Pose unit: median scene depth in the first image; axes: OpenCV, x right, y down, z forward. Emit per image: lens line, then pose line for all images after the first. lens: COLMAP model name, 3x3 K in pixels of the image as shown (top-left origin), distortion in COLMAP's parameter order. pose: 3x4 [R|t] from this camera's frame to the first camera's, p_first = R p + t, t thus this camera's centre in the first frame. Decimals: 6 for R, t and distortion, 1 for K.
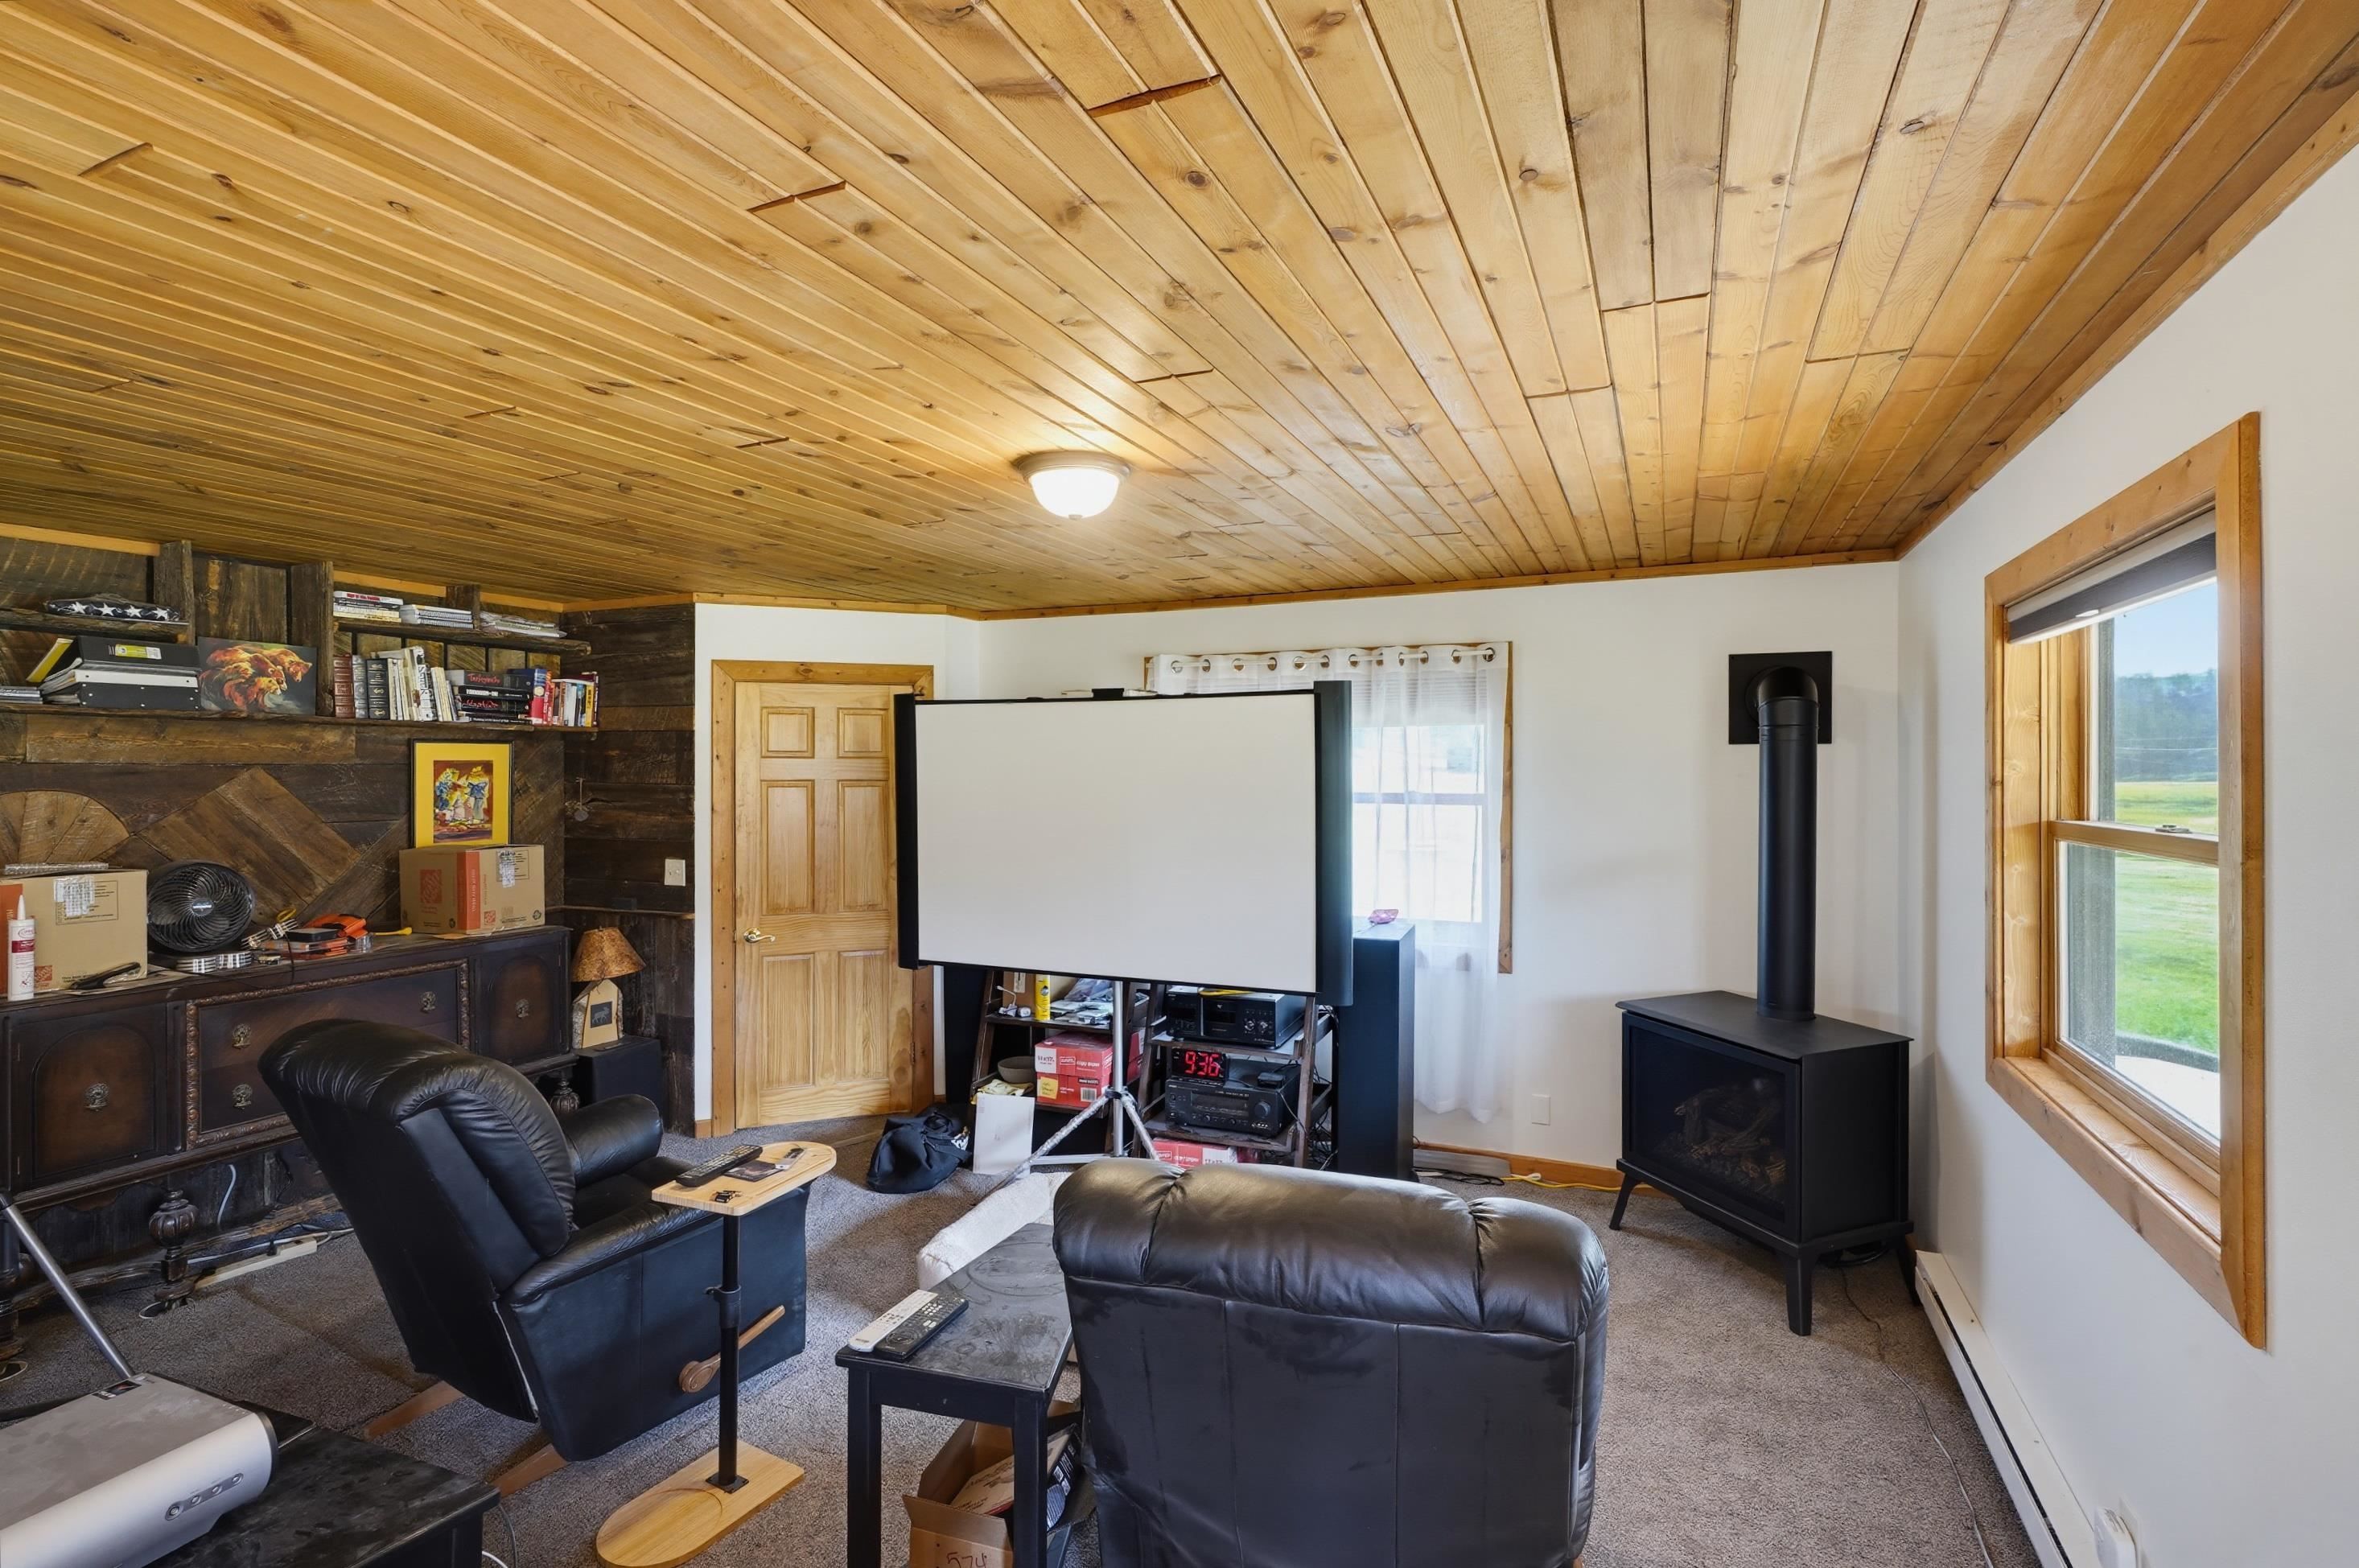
lens RADIAL K [[1096.6, 0, 1178.1], [0, 1096.6, 773.5], [0, 0, 1]] dist [-0.000846, 0.003337]
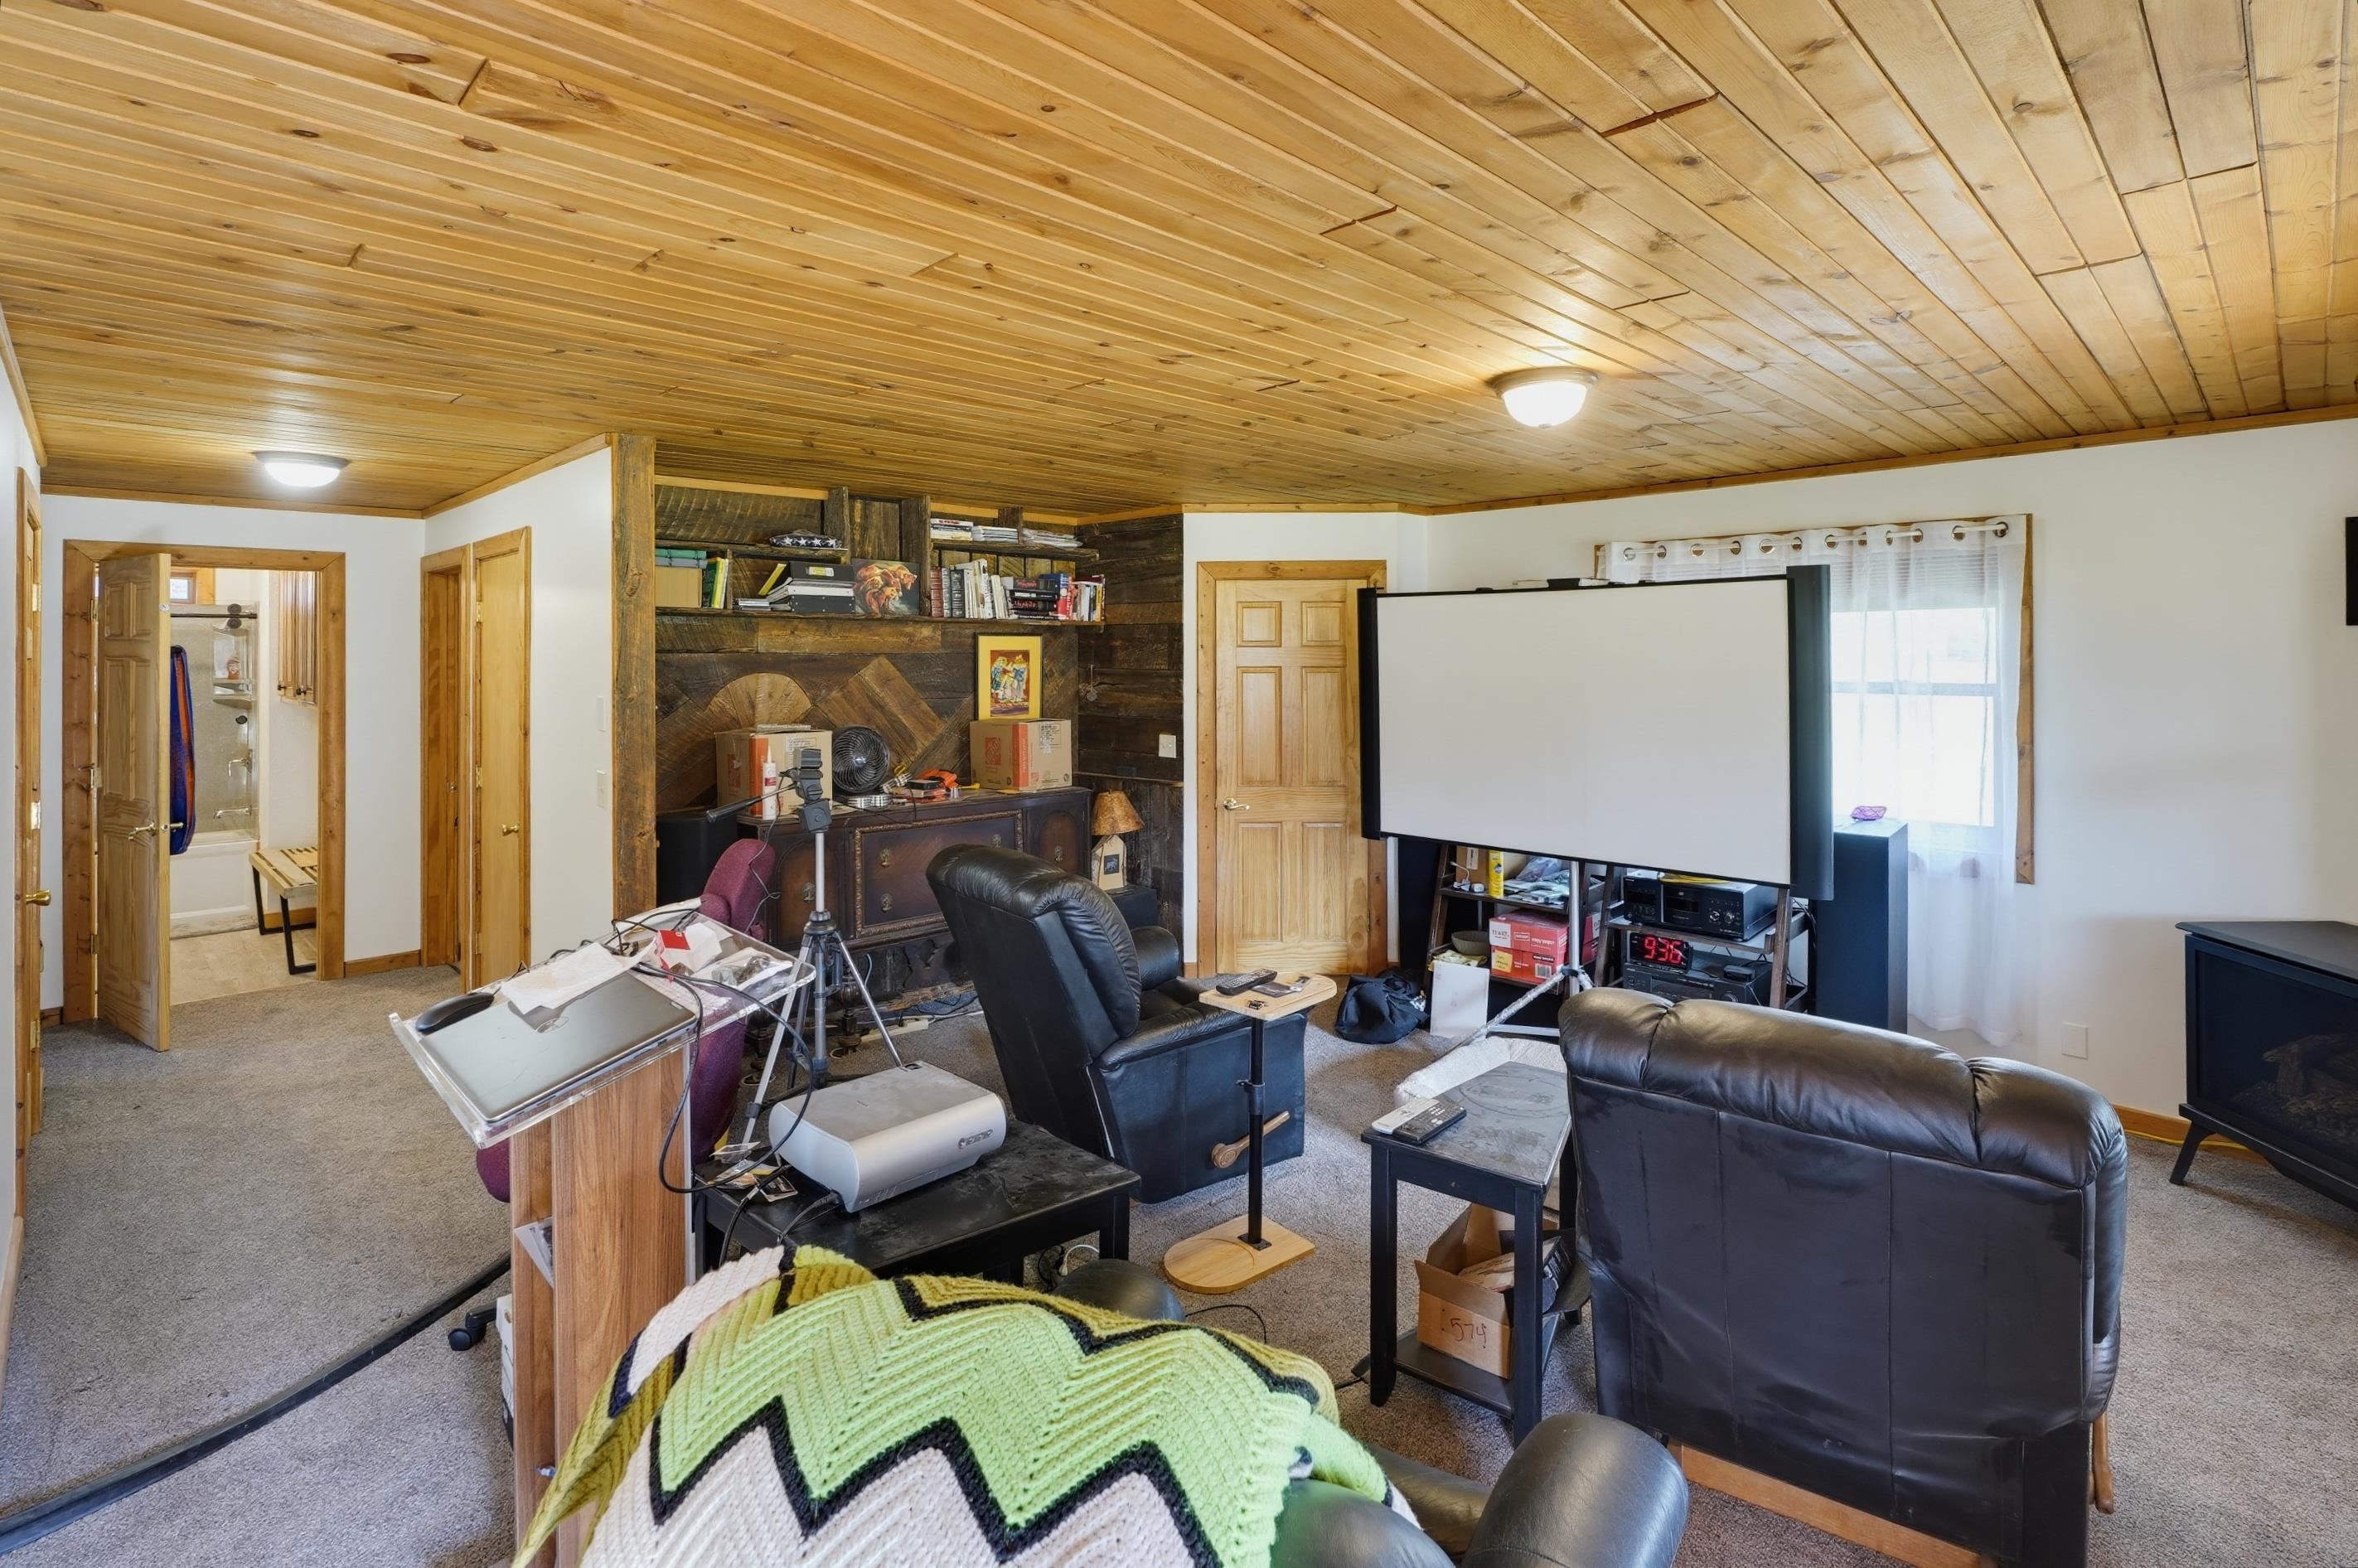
lens RADIAL K [[1096.2, 0, 1208.8], [0, 1096.2, 649.9], [0, 0, 1]] dist [-0.000846, 0.003337]
pose [[0.937730, -0.003188, -0.347351, -0.023554], [-0.000548, 0.999943, -0.010659, 0.001378], [0.347365, 0.010186, 0.937675, -0.114572]]
